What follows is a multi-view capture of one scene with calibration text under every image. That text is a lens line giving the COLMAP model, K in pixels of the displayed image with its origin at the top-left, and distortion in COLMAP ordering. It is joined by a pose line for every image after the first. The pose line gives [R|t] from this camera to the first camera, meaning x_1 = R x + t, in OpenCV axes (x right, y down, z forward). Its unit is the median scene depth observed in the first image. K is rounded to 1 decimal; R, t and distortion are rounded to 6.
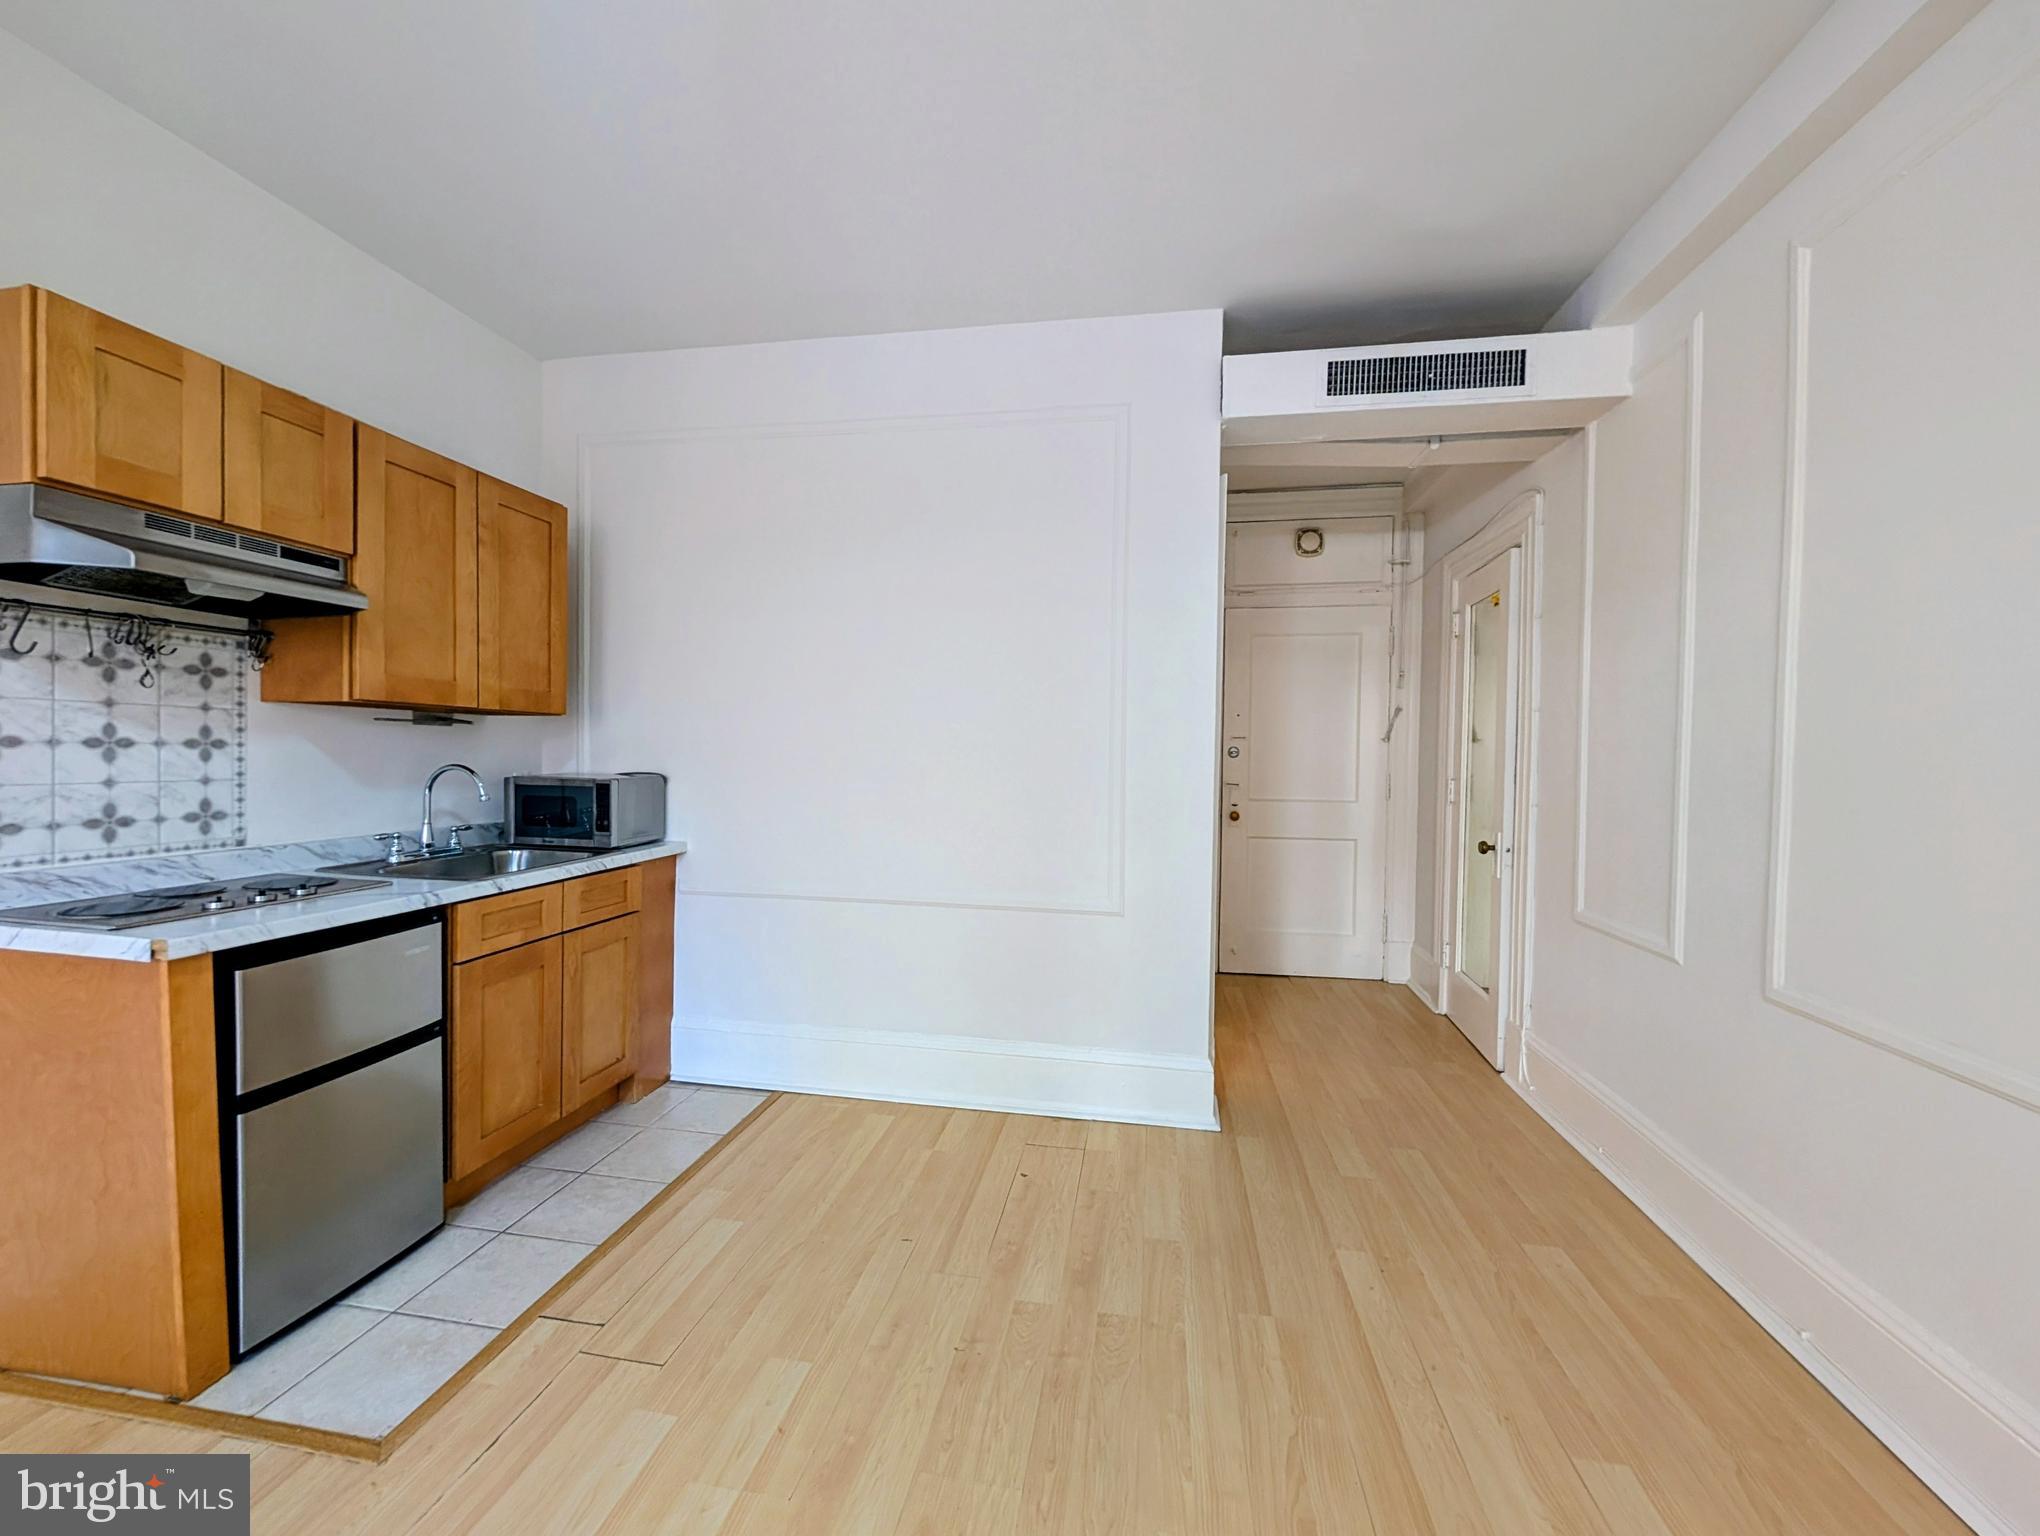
lens RADIAL K [[797.4, 0, 1024.7], [0, 797.4, 766.3], [0, 0, 1]] dist [-0.000116, -0.000134]
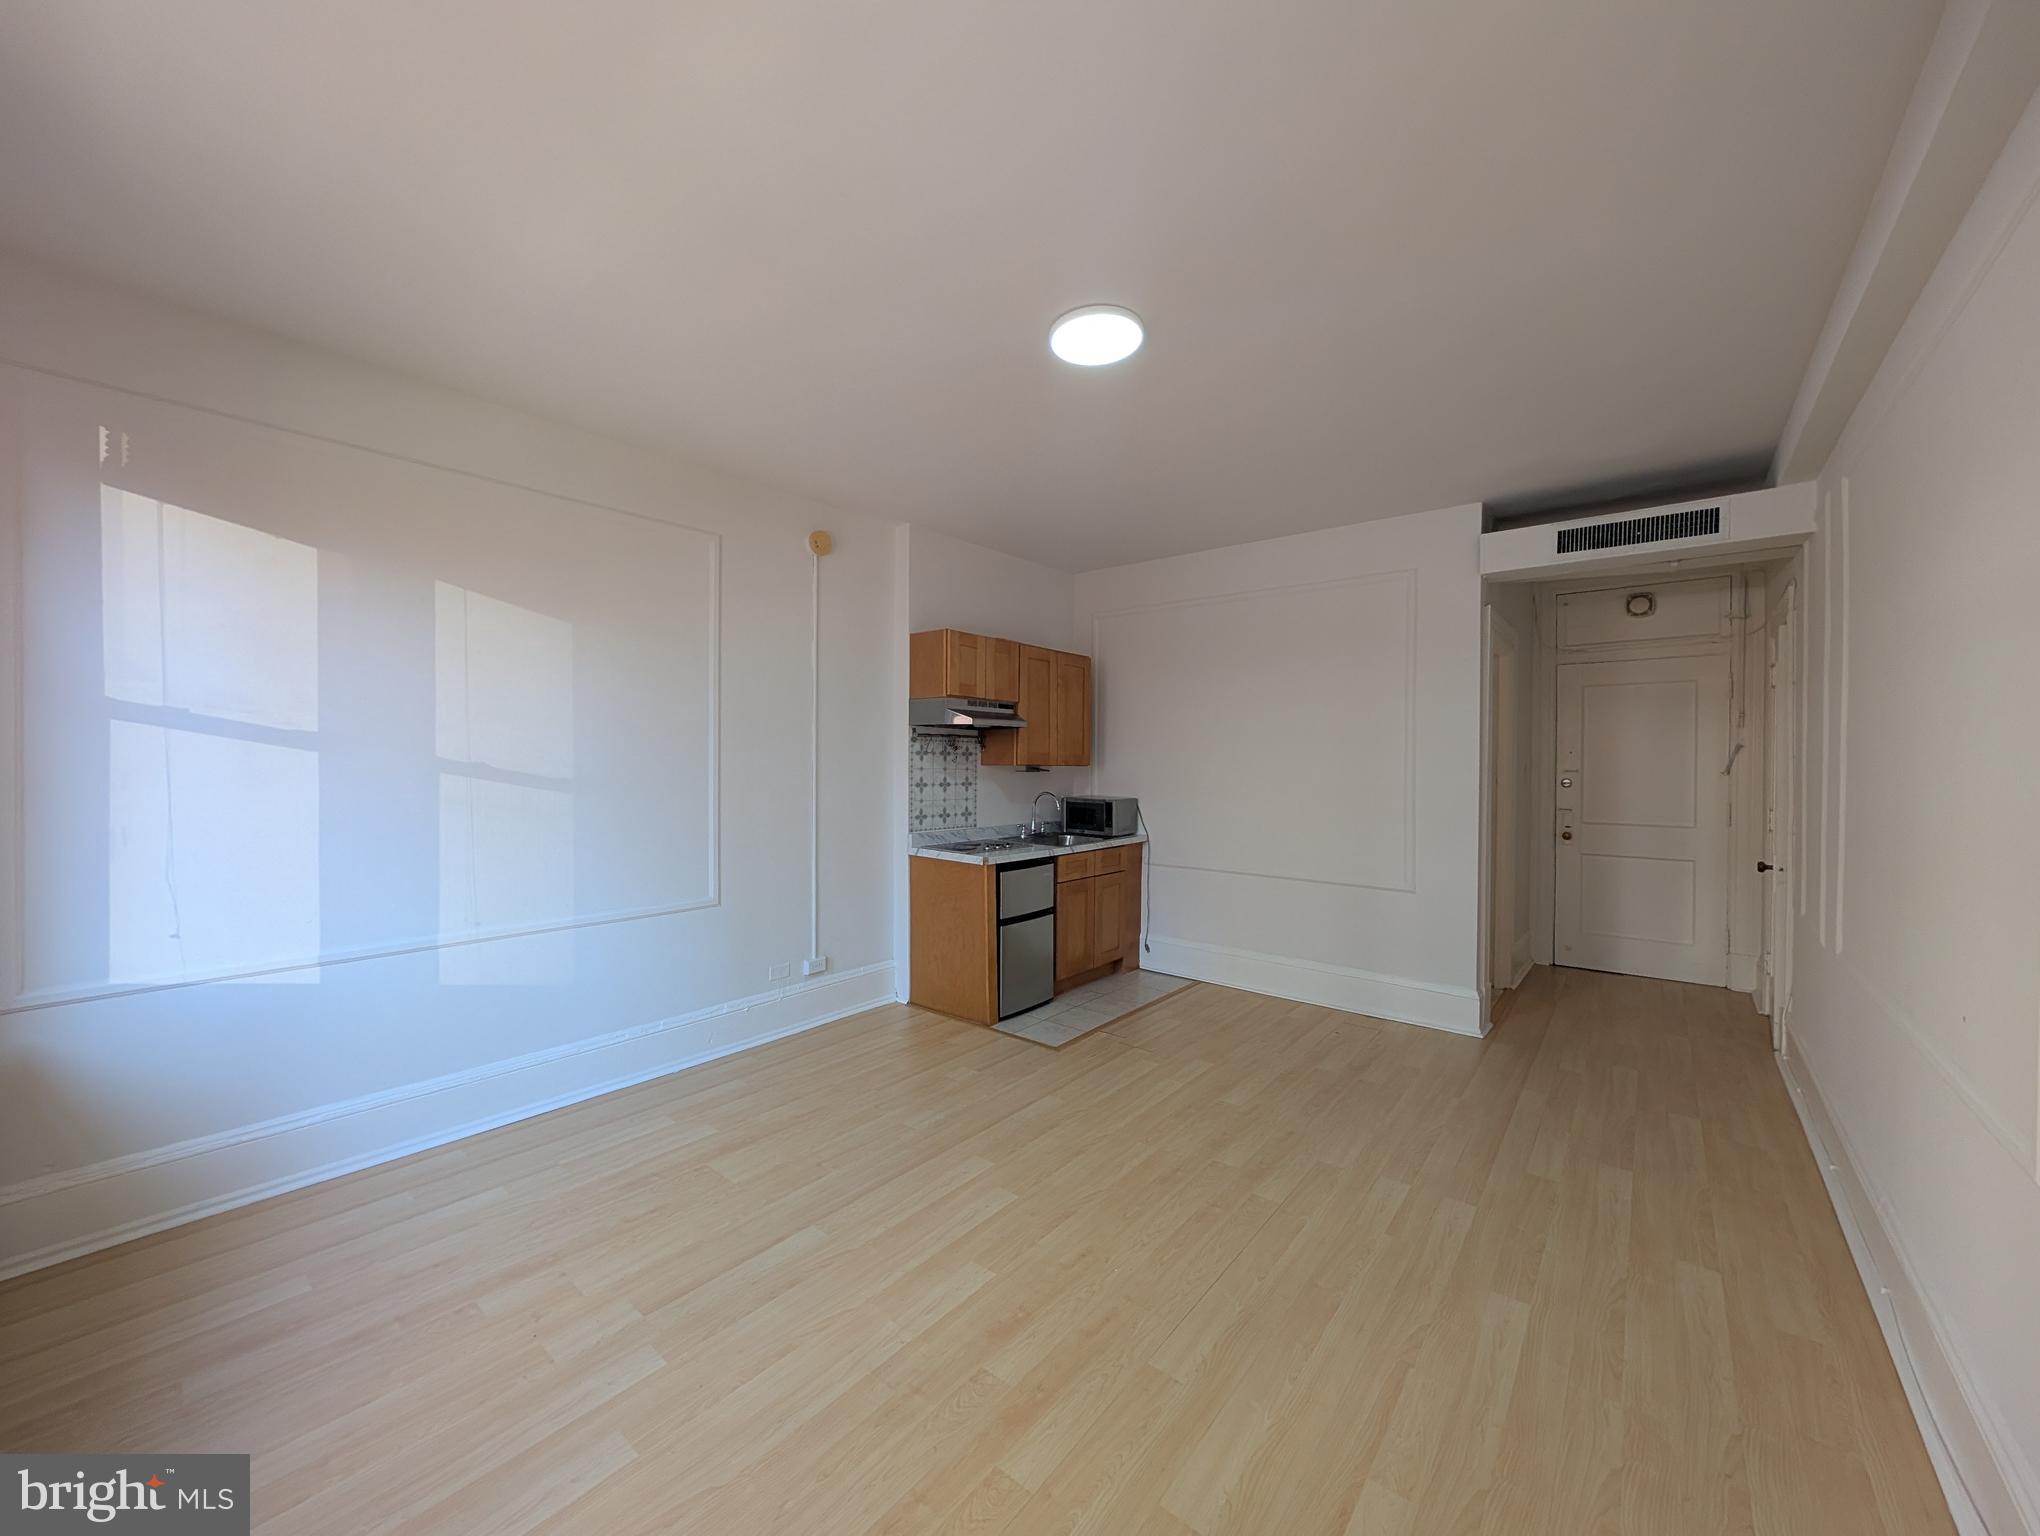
lens RADIAL K [[776.1, 0, 1023.1], [0, 776.1, 767.2], [0, 0, 1]] dist [-0.001116, 0.000126]
pose [[0.868870, -0.003243, -0.495030, 0.258038], [-0.004697, 0.999880, -0.014795, -0.040793], [0.495019, 0.015180, 0.868750, -0.868640]]
